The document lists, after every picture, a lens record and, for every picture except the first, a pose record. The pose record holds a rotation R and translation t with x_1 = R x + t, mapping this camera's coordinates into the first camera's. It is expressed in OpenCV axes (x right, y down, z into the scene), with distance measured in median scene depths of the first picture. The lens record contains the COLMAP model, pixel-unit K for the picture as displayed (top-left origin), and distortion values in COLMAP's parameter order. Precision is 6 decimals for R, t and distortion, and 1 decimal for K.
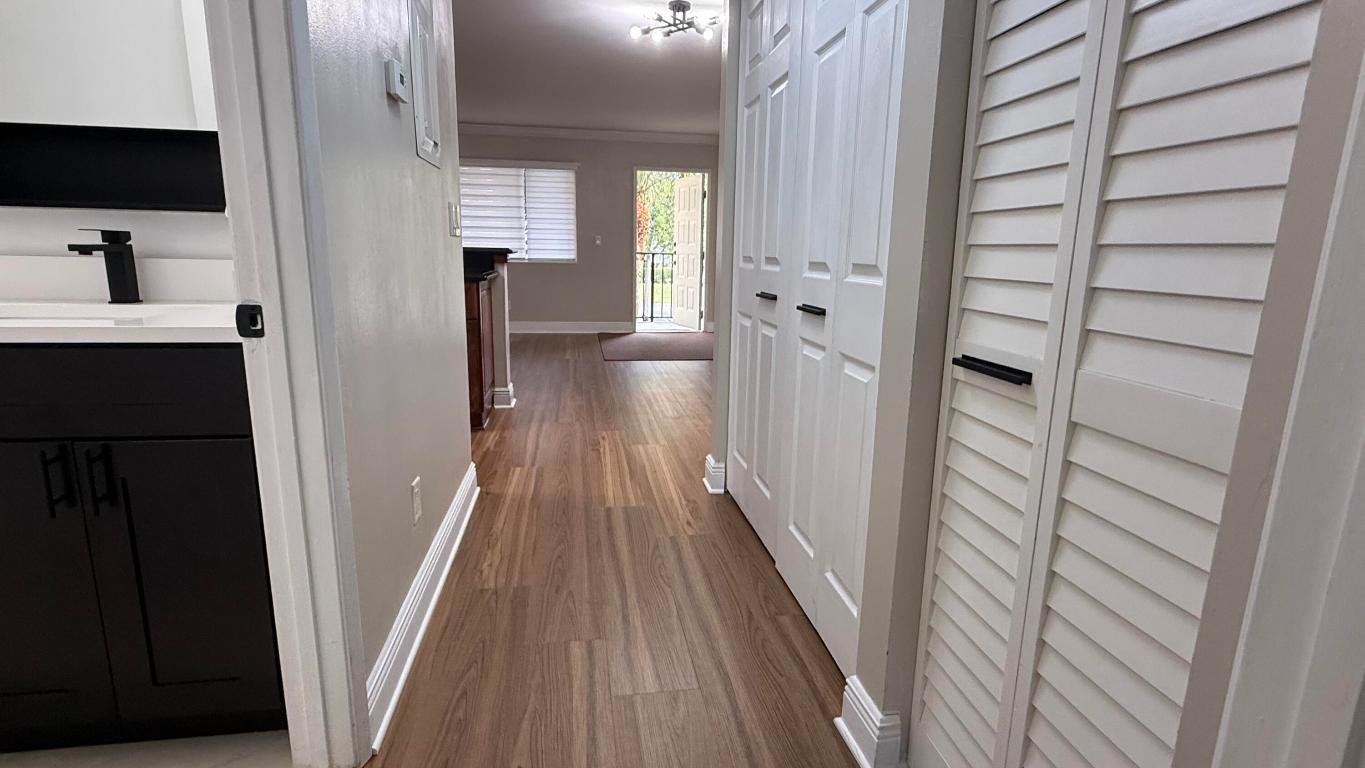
lens RADIAL K [[664.6, 0, 676.8], [0, 664.6, 382.0], [0, 0, 1]] dist [0.003882, -0.000764]
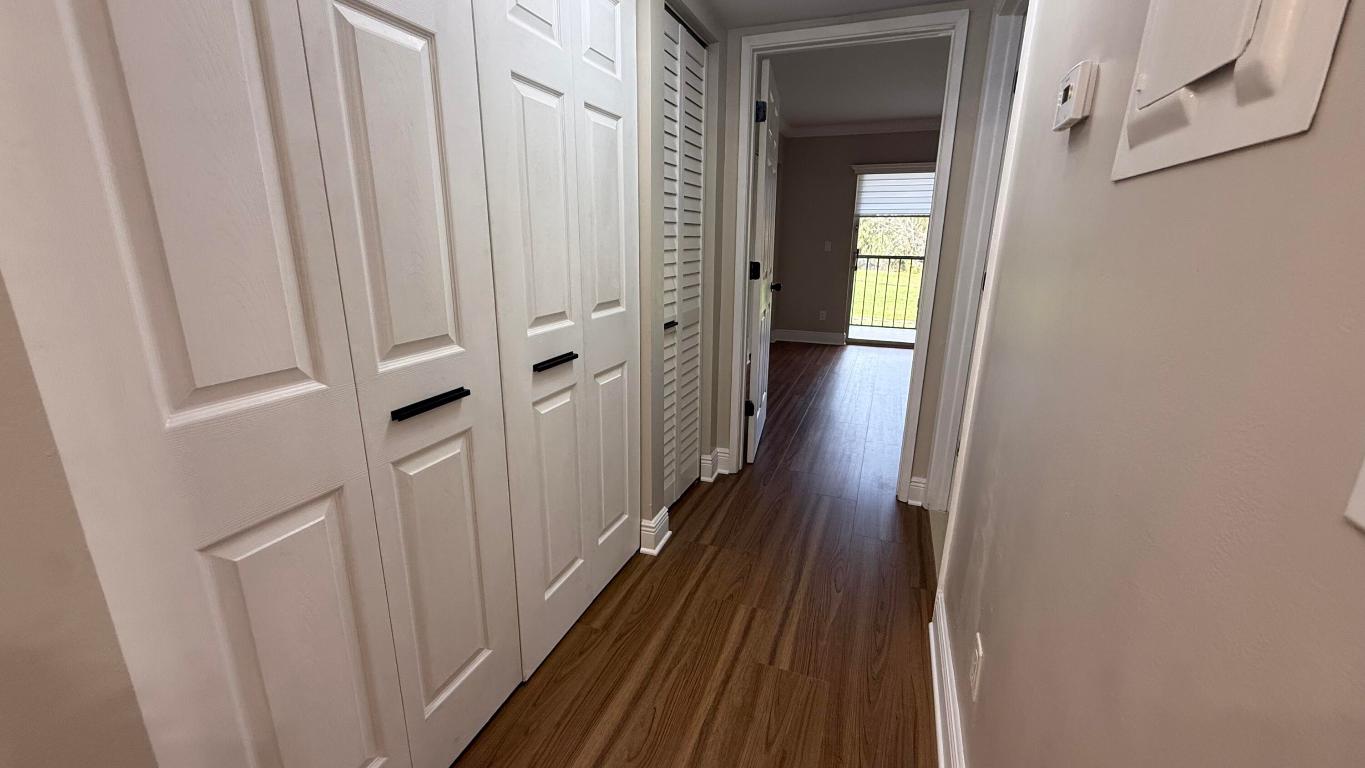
lens RADIAL K [[547.8, 0, 669.4], [0, 547.8, 378.4], [0, 0, 1]] dist [0.001539, 0.000268]
pose [[-0.857346, -0.161632, 0.488705, -0.327282], [0.081080, 0.895163, 0.438303, -0.412749], [-0.508315, 0.415401, -0.754359, 1.450665]]
